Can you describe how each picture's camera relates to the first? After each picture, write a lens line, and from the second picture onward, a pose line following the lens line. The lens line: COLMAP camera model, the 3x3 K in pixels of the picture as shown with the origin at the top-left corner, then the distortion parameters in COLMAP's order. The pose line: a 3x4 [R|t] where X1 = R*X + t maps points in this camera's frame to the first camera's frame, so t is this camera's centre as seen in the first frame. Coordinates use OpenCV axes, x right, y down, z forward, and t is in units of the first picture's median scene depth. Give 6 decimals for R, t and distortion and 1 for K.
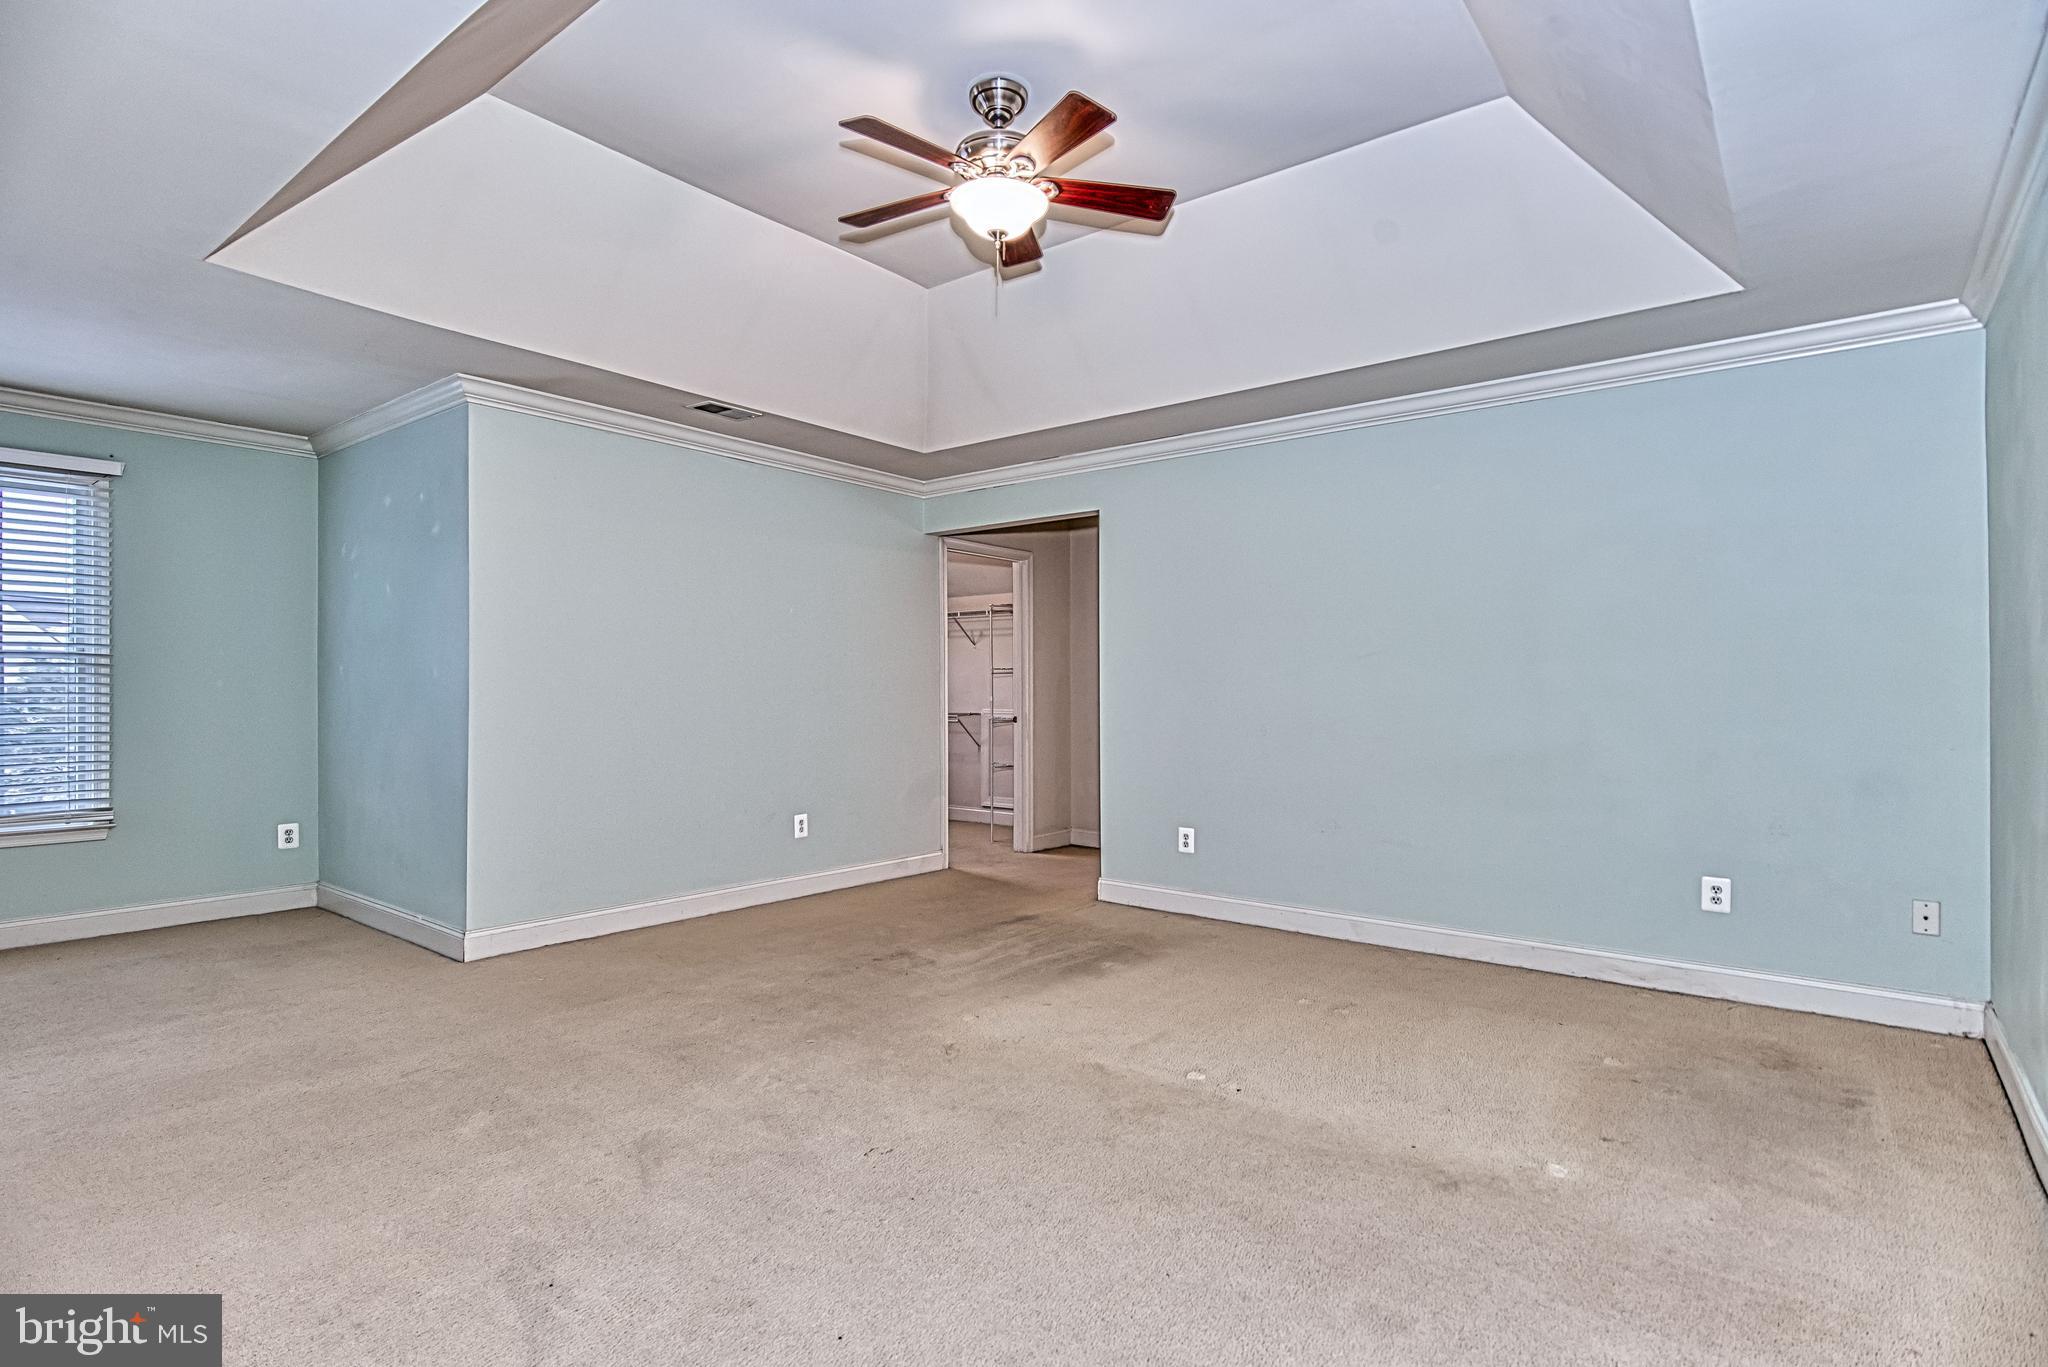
lens RADIAL K [[1009.9, 0, 1021.1], [0, 1009.9, 692.7], [0, 0, 1]] dist [-0.001799, -0.000347]
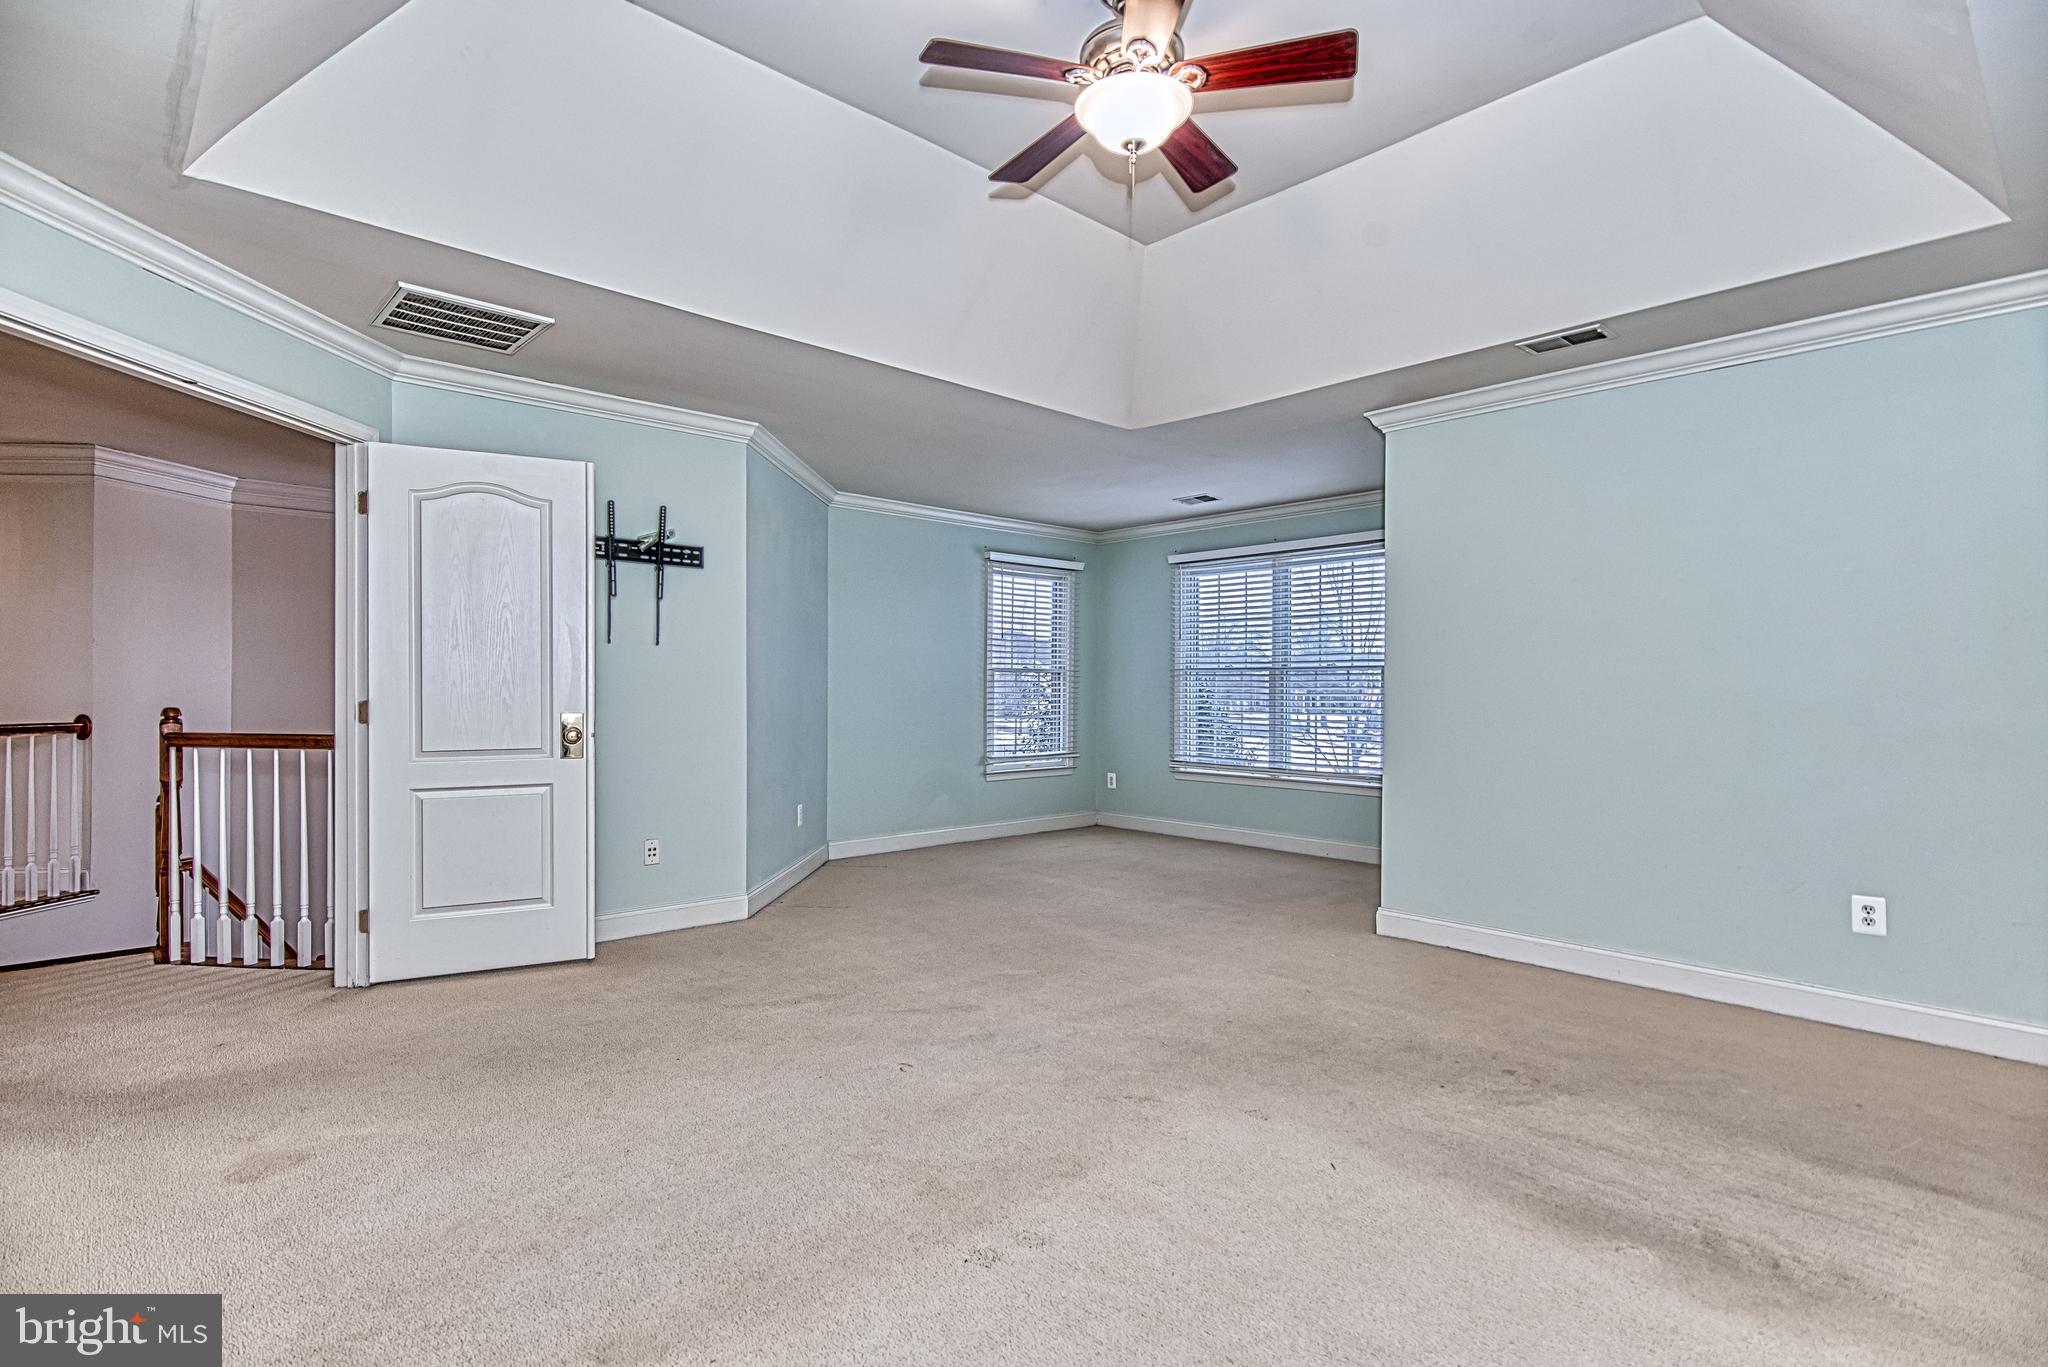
lens RADIAL K [[1009.9, 0, 1021.1], [0, 1009.9, 692.7], [0, 0, 1]] dist [-0.001799, -0.000347]
pose [[-0.140993, 0.003859, -0.990003, 0.747660], [-0.008801, 0.999948, 0.005151, -0.002579], [0.989971, 0.009439, -0.140952, 0.937824]]
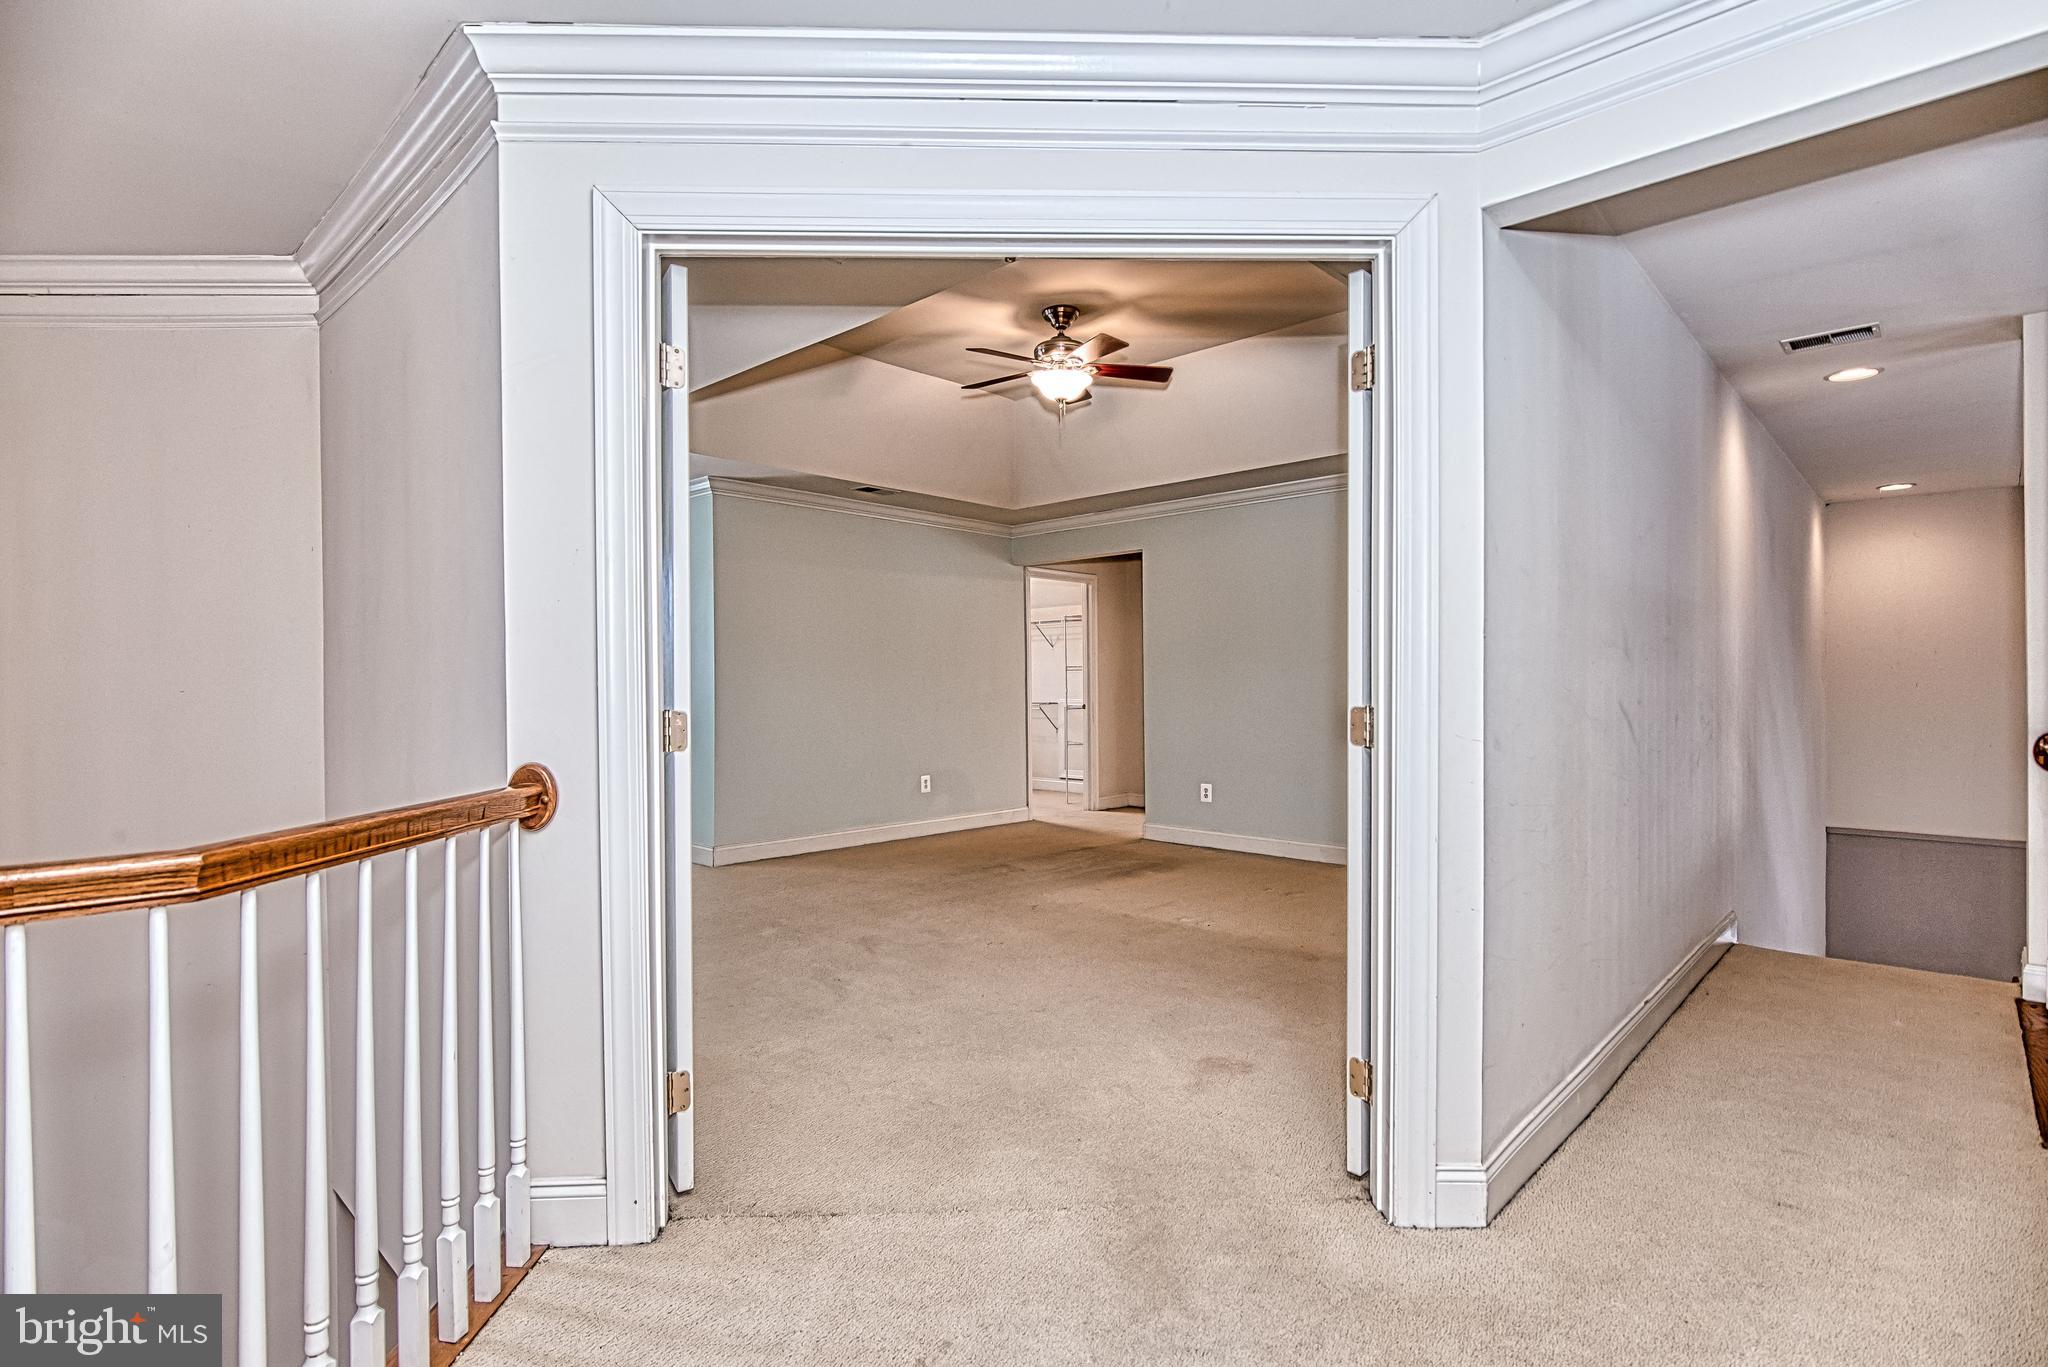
lens RADIAL K [[983.1, 0, 1040.8], [0, 983.1, 689.8], [0, 0, 1]] dist [0.000681, 0.000004]
pose [[0.998037, -0.006954, -0.062232, 0.036816], [0.007206, 0.999967, 0.003823, -0.000278], [0.062204, -0.004264, 0.998054, -0.527880]]
